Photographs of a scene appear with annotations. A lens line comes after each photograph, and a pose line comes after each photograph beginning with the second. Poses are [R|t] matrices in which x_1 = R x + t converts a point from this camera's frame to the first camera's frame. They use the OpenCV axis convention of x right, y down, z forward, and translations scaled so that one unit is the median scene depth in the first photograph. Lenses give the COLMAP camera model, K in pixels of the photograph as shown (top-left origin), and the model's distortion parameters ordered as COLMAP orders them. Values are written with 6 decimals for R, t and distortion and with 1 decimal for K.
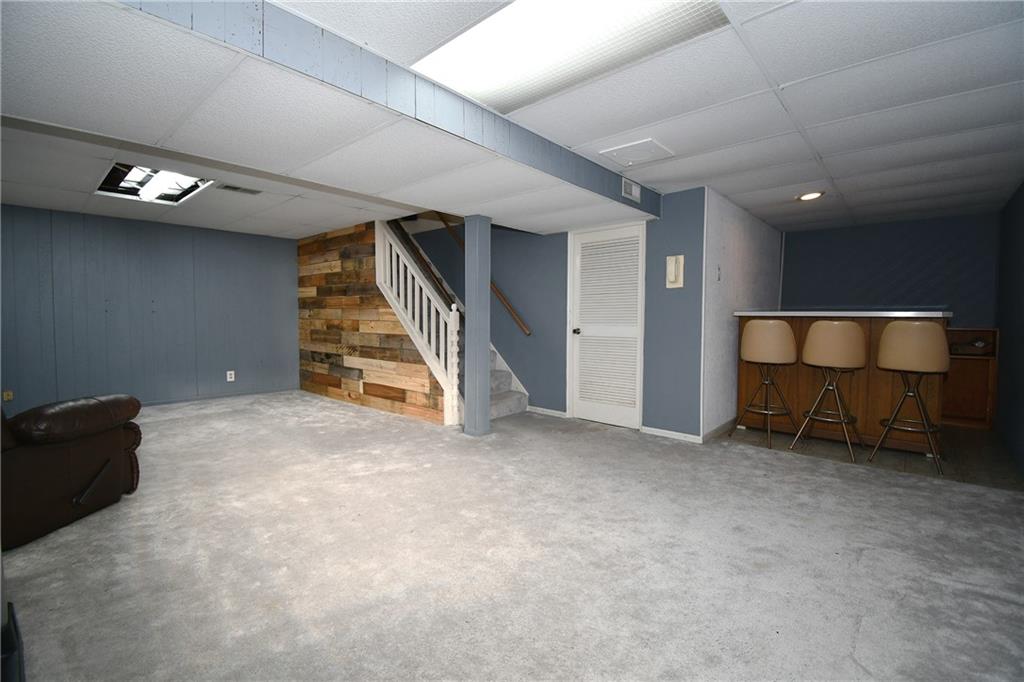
lens RADIAL K [[460.0, 0, 504.2], [0, 460.0, 341.2], [0, 0, 1]] dist [0.030767, -0.024648]
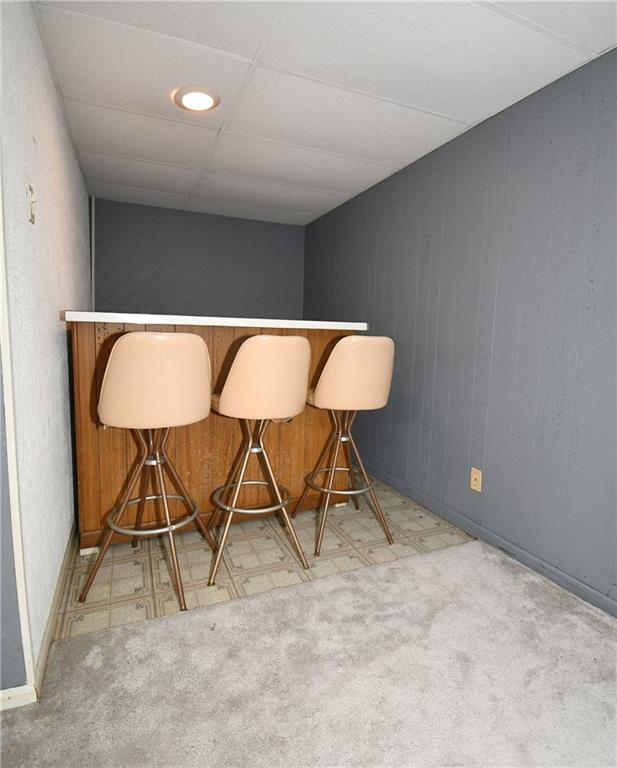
lens RADIAL K [[398.4, 0, 308.5], [0, 398.4, 384.0], [0, 0, 1]] dist [-0.001224, -0.000509]
pose [[0.420789, -0.097877, 0.901863, 0.294105], [0.031187, 0.995136, 0.093449, -0.033296], [-0.906622, -0.011195, 0.421794, 0.755474]]
